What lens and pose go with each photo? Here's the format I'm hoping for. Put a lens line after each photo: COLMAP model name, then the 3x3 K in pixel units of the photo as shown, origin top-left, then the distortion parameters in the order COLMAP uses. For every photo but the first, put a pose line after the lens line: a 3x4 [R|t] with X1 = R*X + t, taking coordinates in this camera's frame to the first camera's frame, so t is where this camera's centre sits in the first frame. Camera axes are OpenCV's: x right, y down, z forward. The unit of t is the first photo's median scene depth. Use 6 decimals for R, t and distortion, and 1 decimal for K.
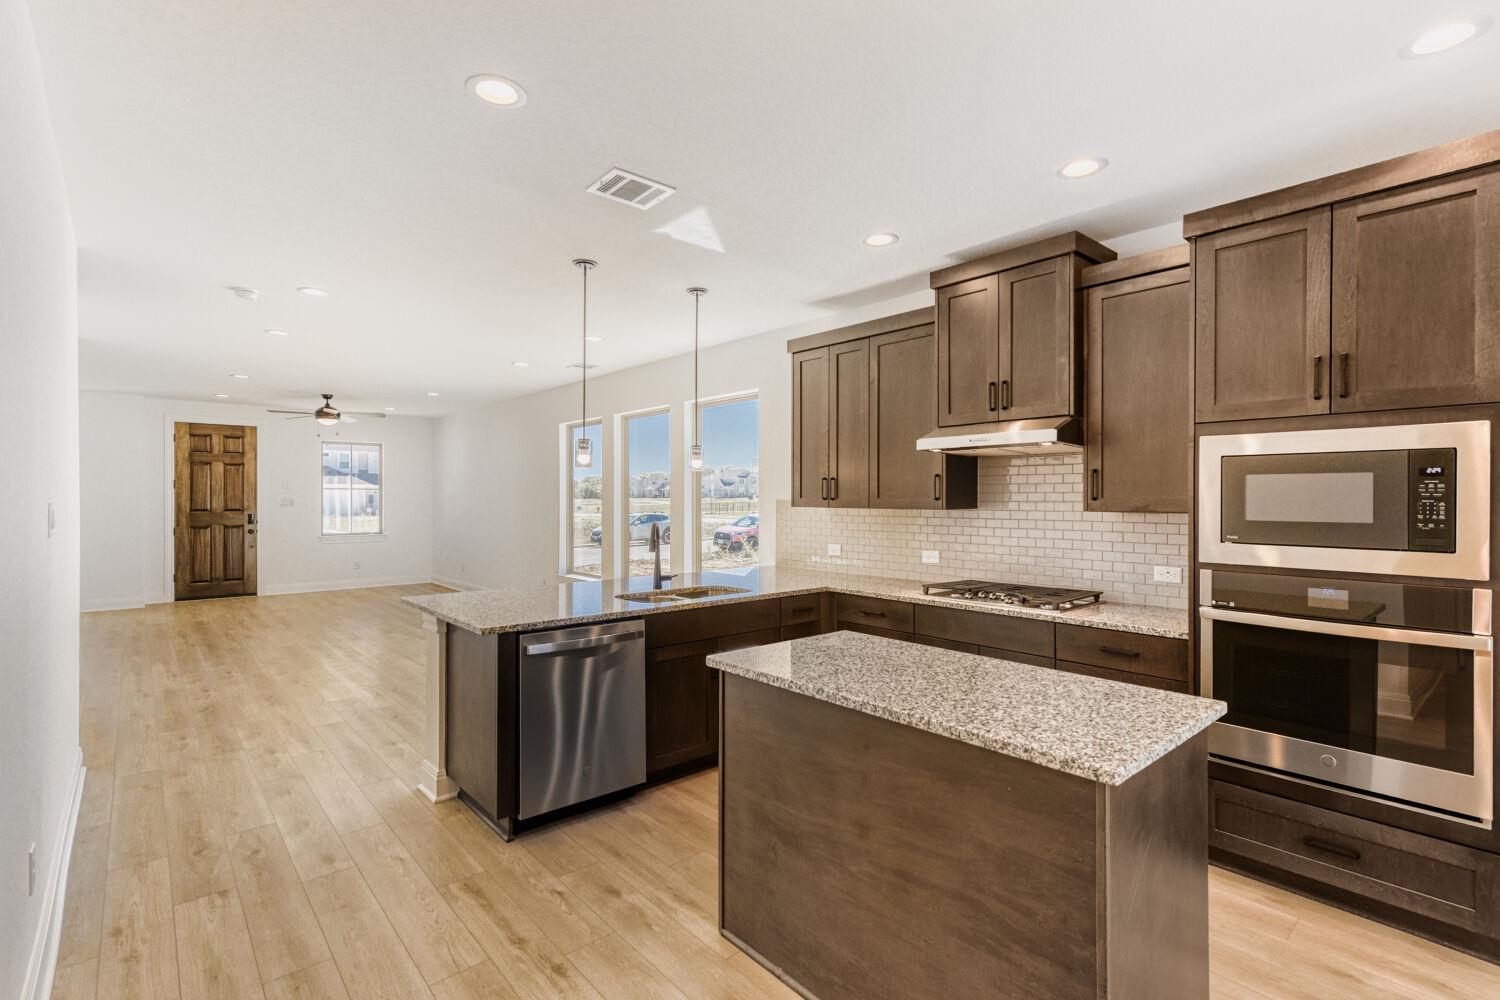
lens RADIAL K [[724.5, 0, 755.9], [0, 724.5, 497.1], [0, 0, 1]] dist [0.020545, 0.000374]
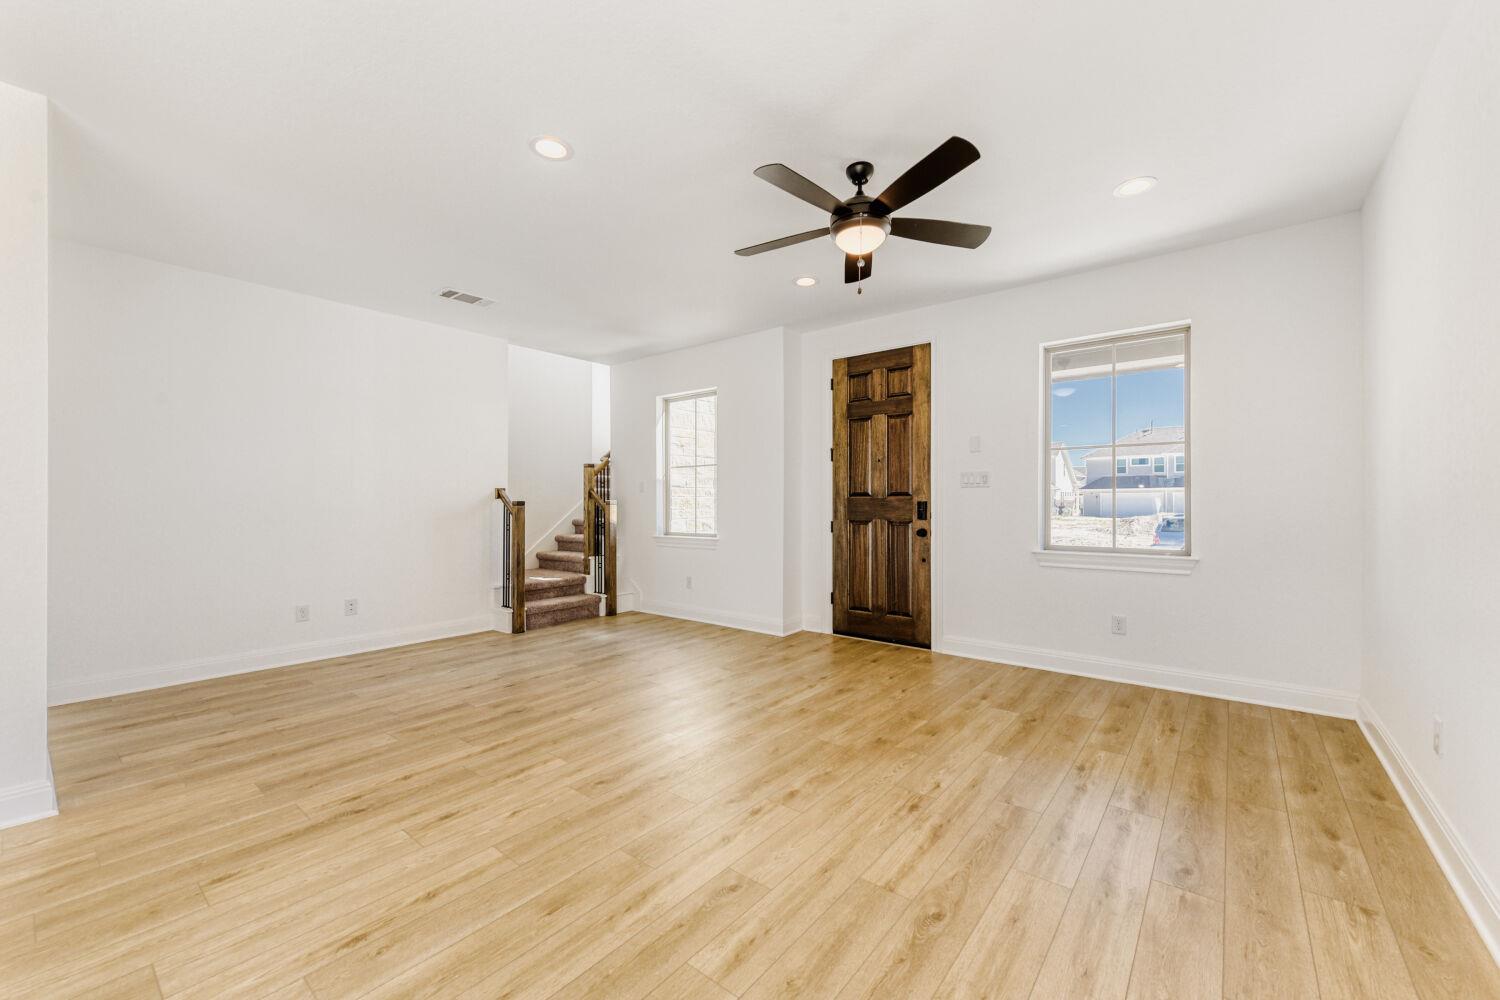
lens RADIAL K [[595.4, 0, 756.6], [0, 595.4, 505.9], [0, 0, 1]] dist [0.007510, -0.000314]
pose [[0.187859, 0.004620, -0.982185, -0.275891], [0.000884, 0.999988, 0.004873, 0.024816], [0.982196, -0.001783, 0.187852, 0.816067]]
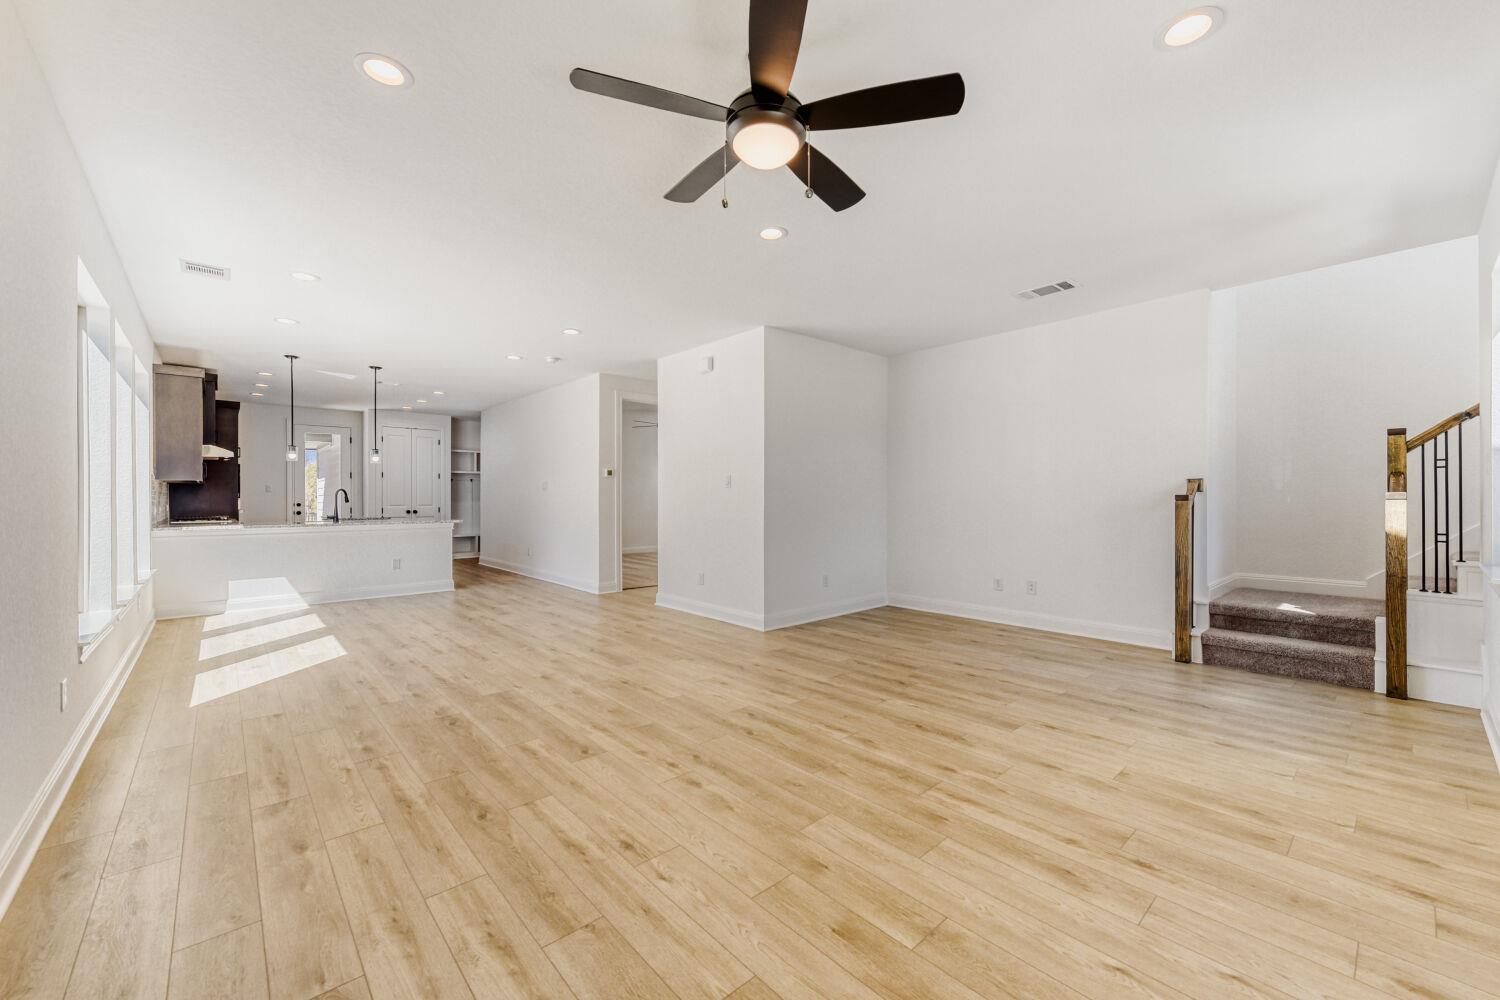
lens RADIAL K [[595.4, 0, 757.3], [0, 595.4, 494.2], [0, 0, 1]] dist [0.007510, -0.000314]
pose [[-0.999705, 0.001974, -0.024187, -0.529416], [0.002062, 0.999991, -0.003598, 0.023512], [0.024180, -0.003647, -0.999701, 1.123202]]
